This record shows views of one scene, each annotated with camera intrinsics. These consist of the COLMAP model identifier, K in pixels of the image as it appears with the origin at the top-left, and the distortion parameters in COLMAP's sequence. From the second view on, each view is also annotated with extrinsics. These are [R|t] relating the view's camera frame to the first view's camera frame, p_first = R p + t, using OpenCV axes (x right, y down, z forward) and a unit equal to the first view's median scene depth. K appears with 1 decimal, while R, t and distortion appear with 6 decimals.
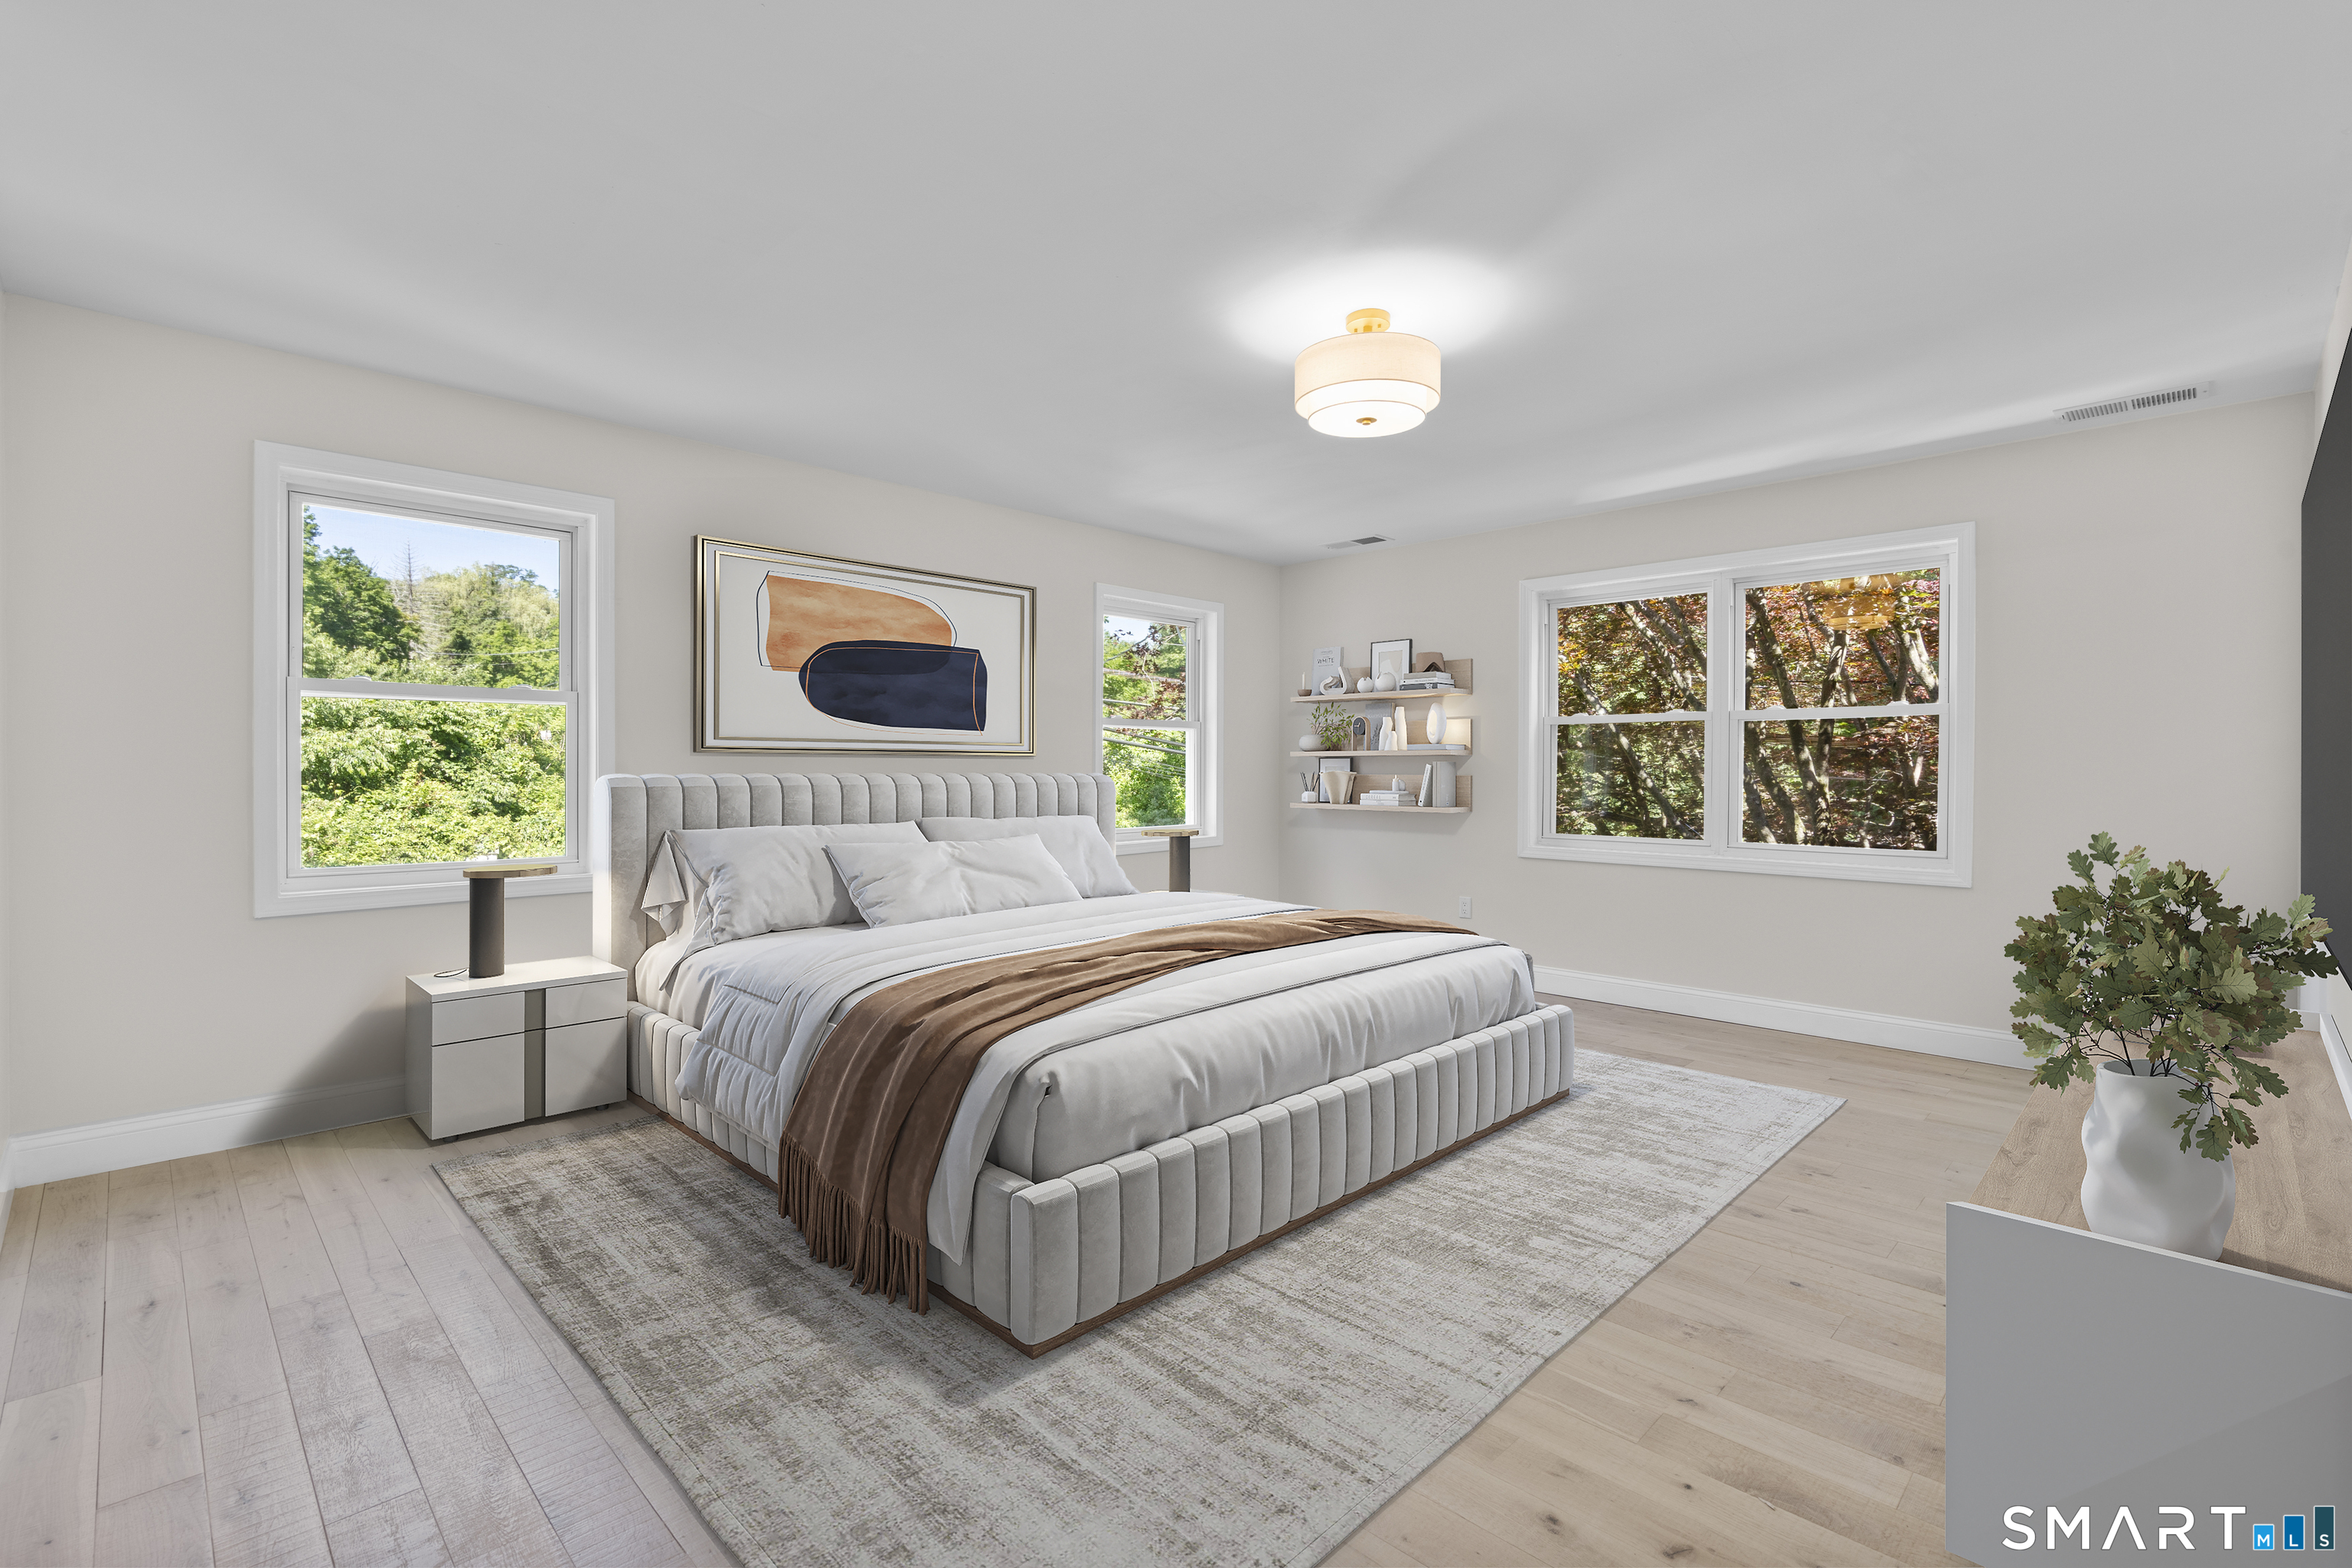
lens RADIAL K [[1081.8, 0, 1176.0], [0, 1081.8, 784.0], [0, 0, 1]] dist [-0.054070, -0.000007]
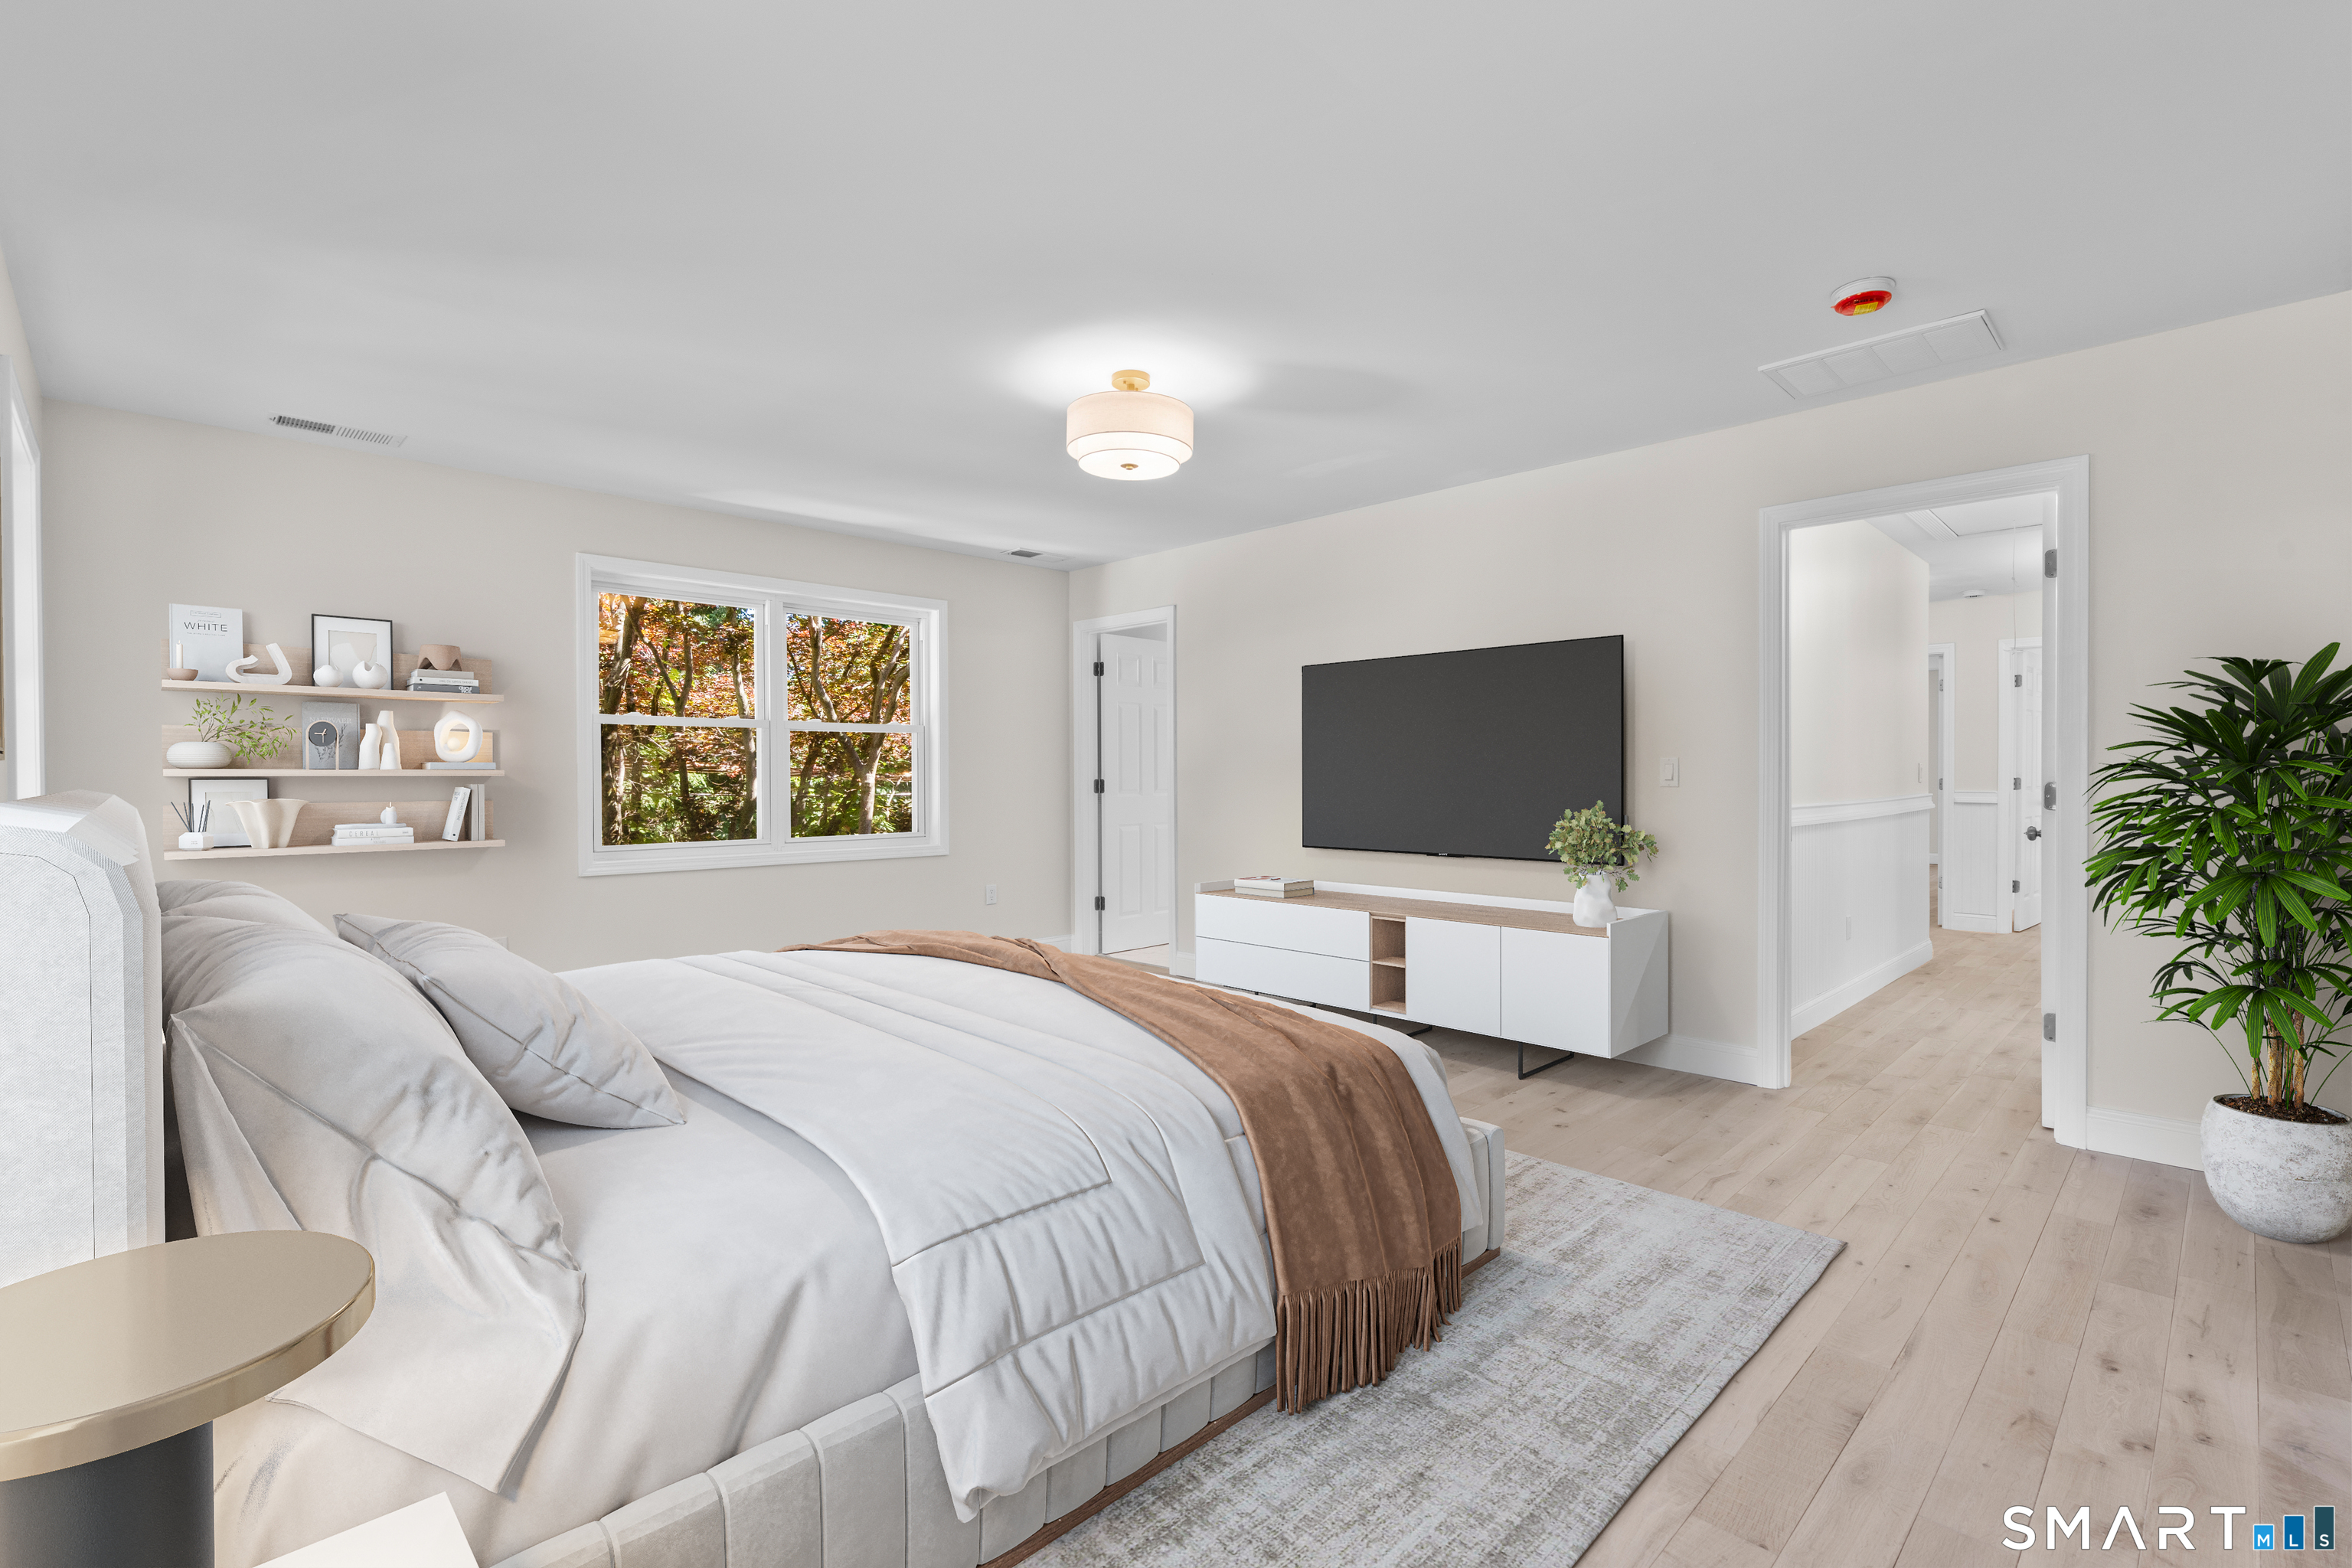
lens RADIAL K [[1050.0, 0, 1176.0], [0, 1050.0, 784.0], [0, 0, 1]] dist [-0.044805, 0.000000]
pose [[0.036859, -0.037268, 0.998625, -1.199917], [0.034749, 0.998748, 0.035990, -0.064891], [-0.998716, 0.033374, 0.038108, 1.137286]]
